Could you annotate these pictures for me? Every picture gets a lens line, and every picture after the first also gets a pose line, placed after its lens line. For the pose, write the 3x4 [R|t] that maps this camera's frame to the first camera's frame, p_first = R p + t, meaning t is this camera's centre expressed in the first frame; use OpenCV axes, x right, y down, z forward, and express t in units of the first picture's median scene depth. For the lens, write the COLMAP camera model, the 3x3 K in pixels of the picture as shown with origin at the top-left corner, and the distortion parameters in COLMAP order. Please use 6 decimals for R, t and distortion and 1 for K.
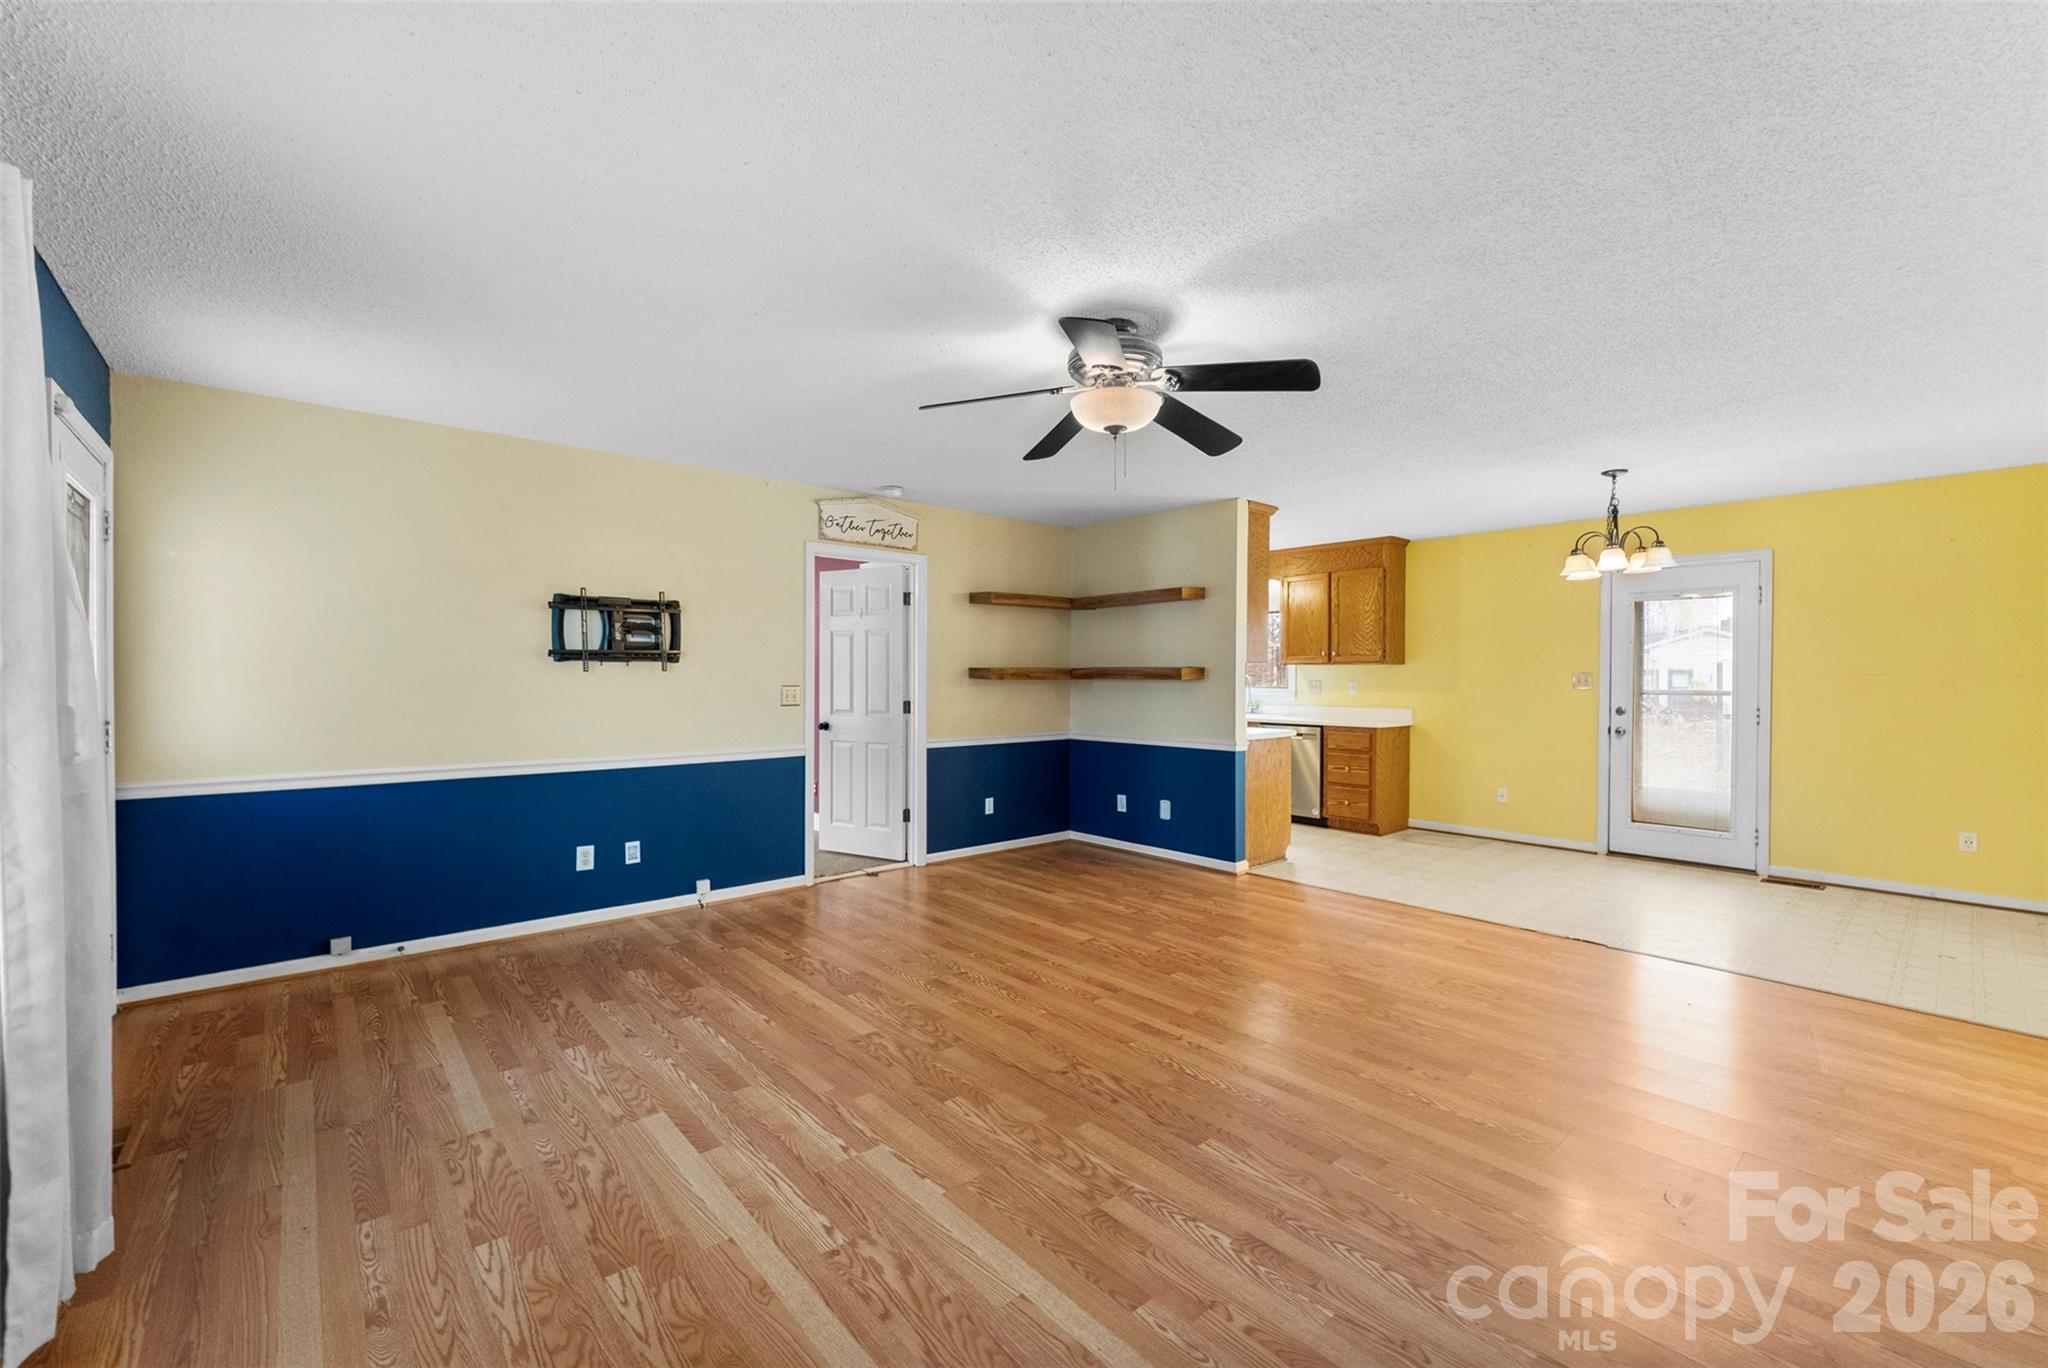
lens RADIAL K [[835.3, 0, 1025.9], [0, 835.3, 677.7], [0, 0, 1]] dist [-0.002069, -0.000486]
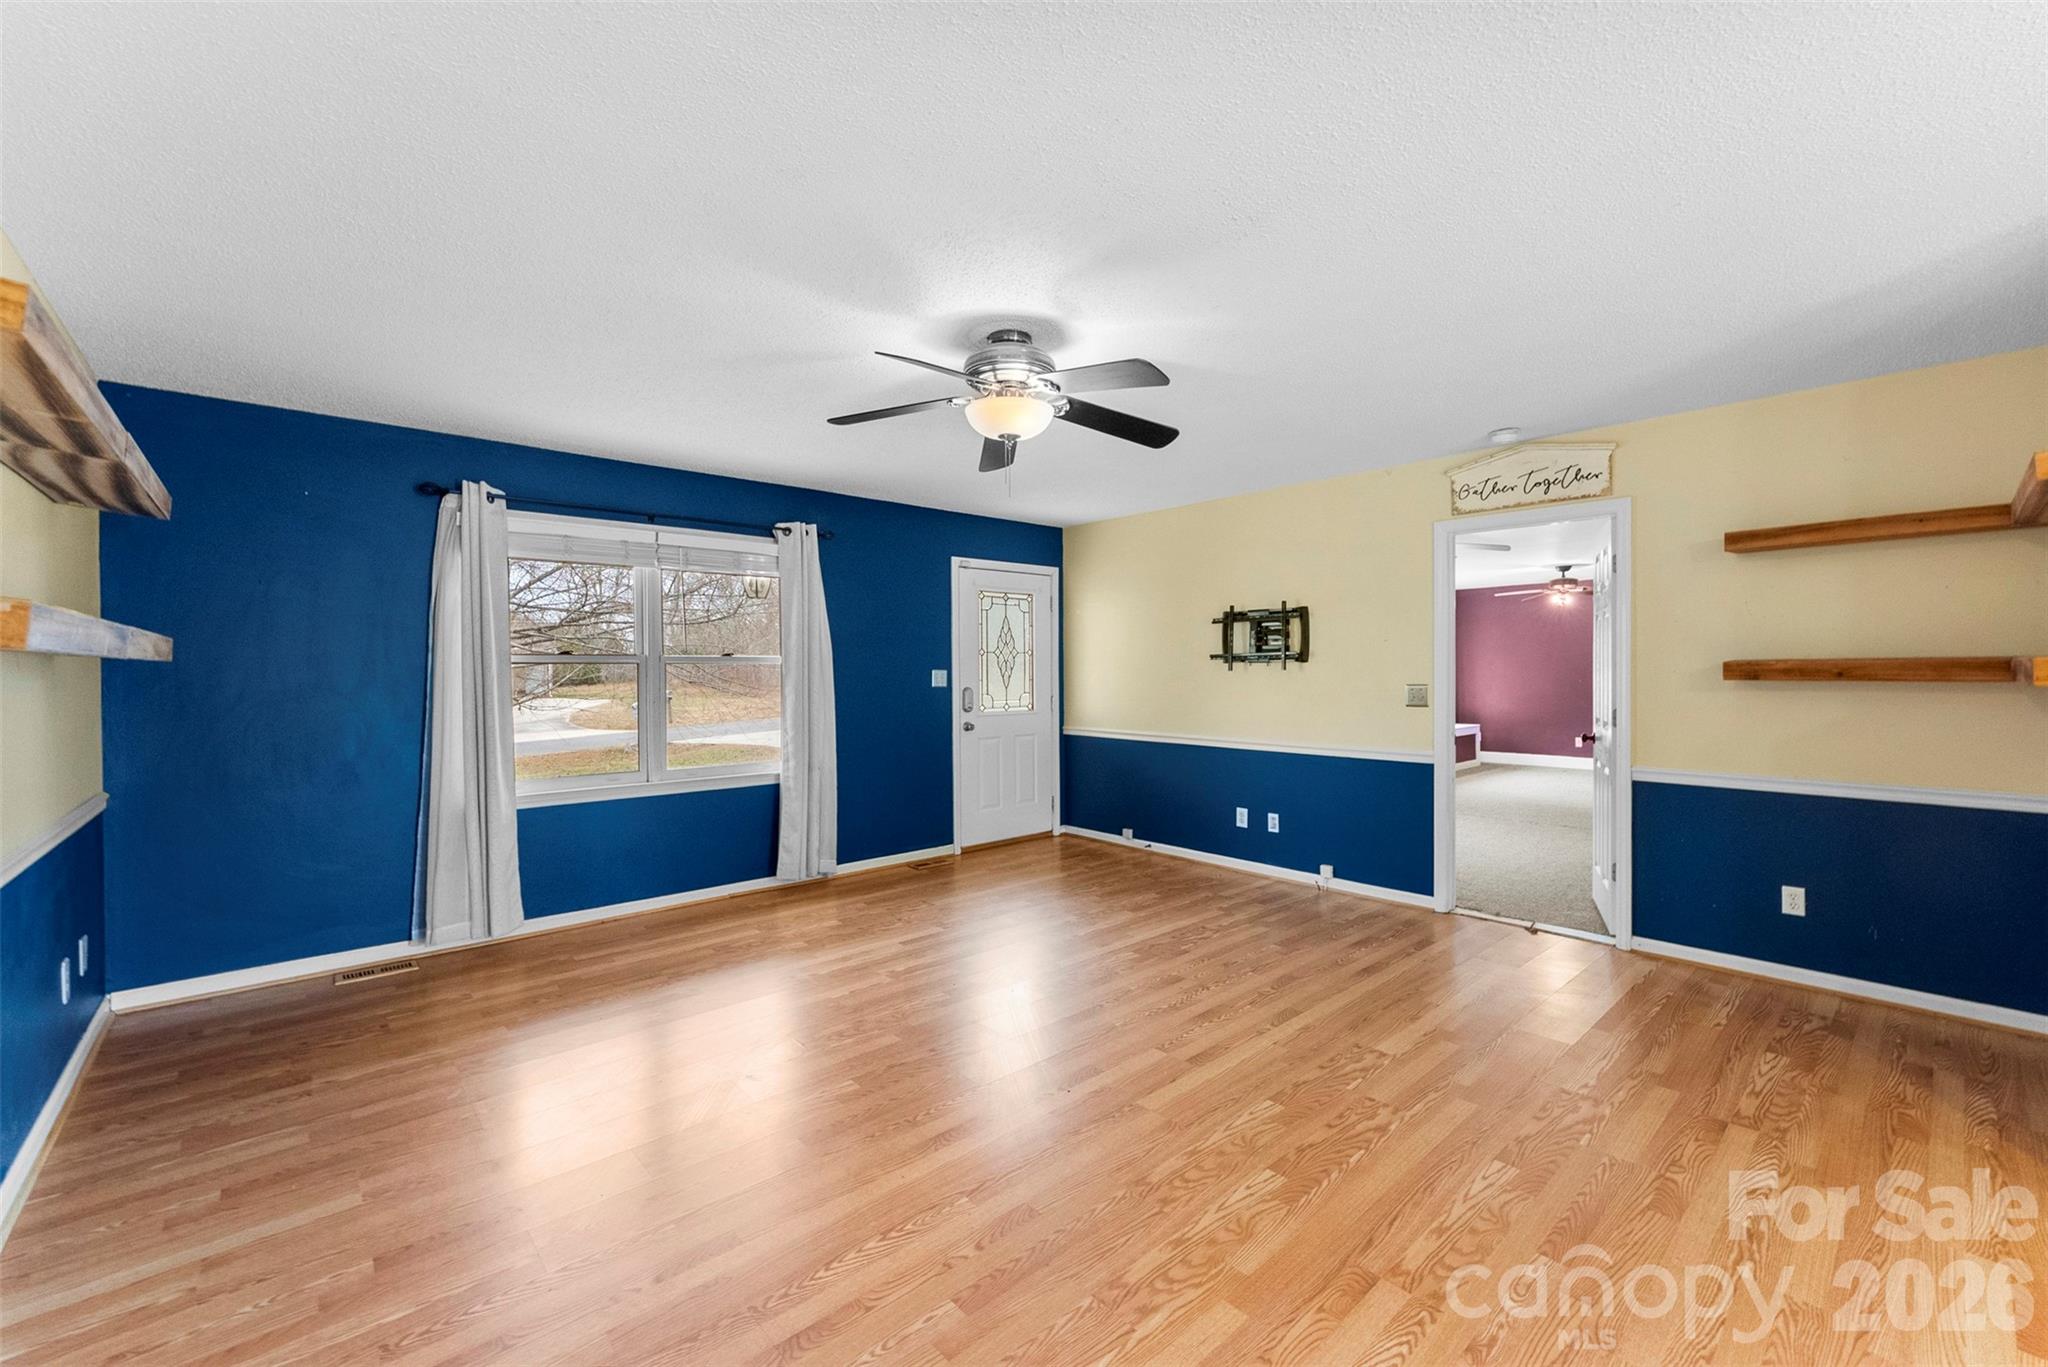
lens RADIAL K [[835.3, 0, 1025.9], [0, 835.3, 677.2], [0, 0, 1]] dist [-0.002069, -0.000486]
pose [[0.006091, 0.007356, -0.999954, 0.700816], [0.002759, 0.999969, 0.007373, -0.007276], [0.999978, -0.002804, 0.006070, 0.630388]]
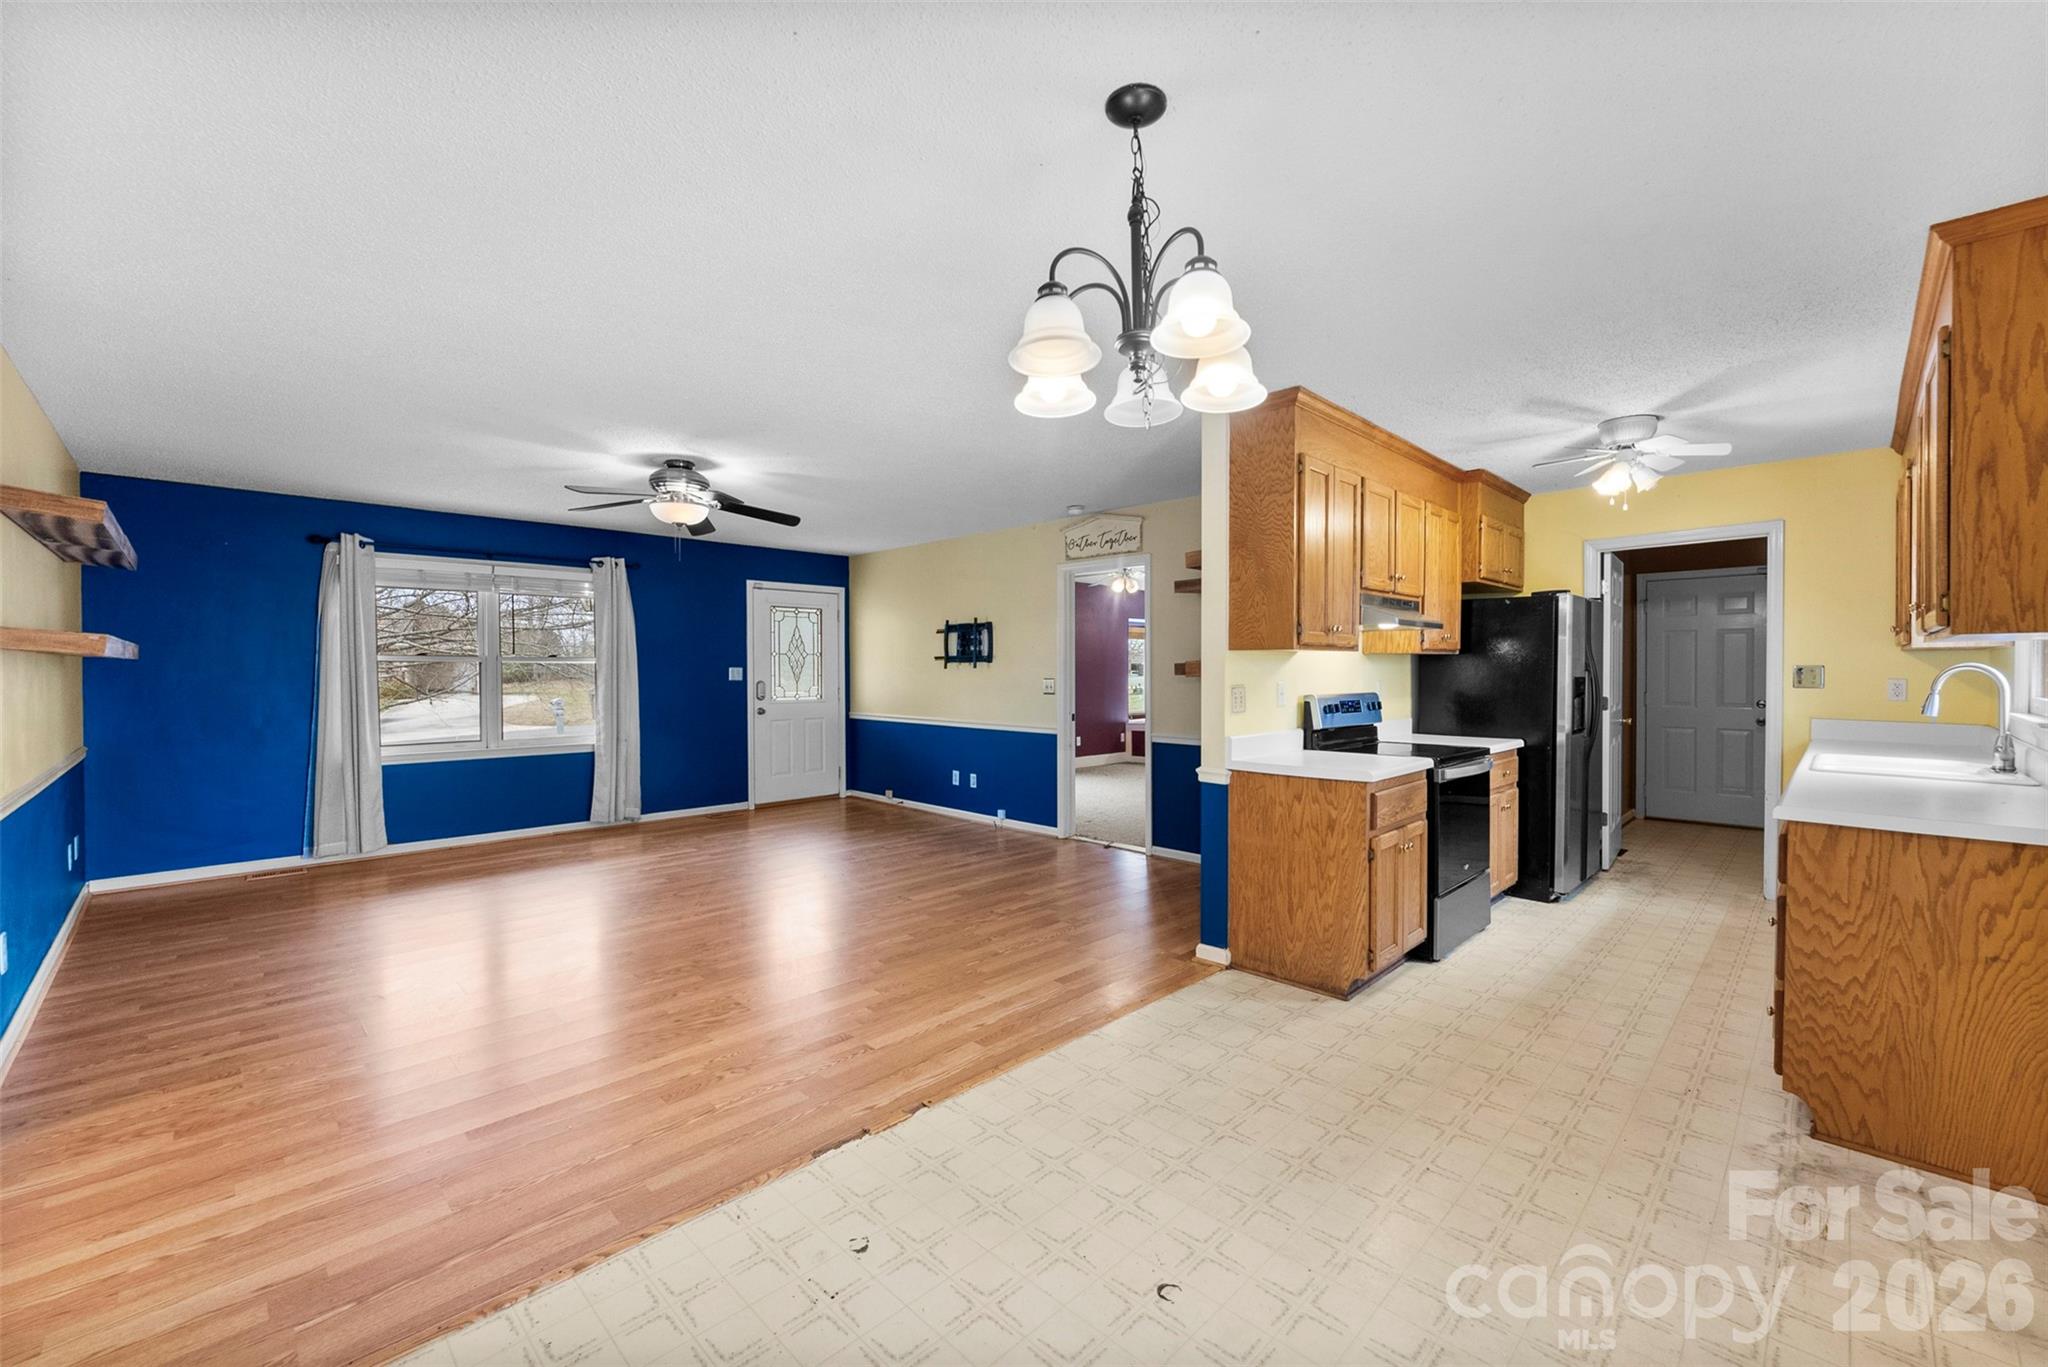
lens RADIAL K [[835.3, 0, 1025.9], [0, 835.3, 677.2], [0, 0, 1]] dist [-0.002069, -0.000486]
pose [[0.061936, 0.009028, -0.998039, 1.122938], [-0.000124, 0.999959, 0.009037, -0.004889], [0.998080, -0.000436, 0.061935, 0.984312]]
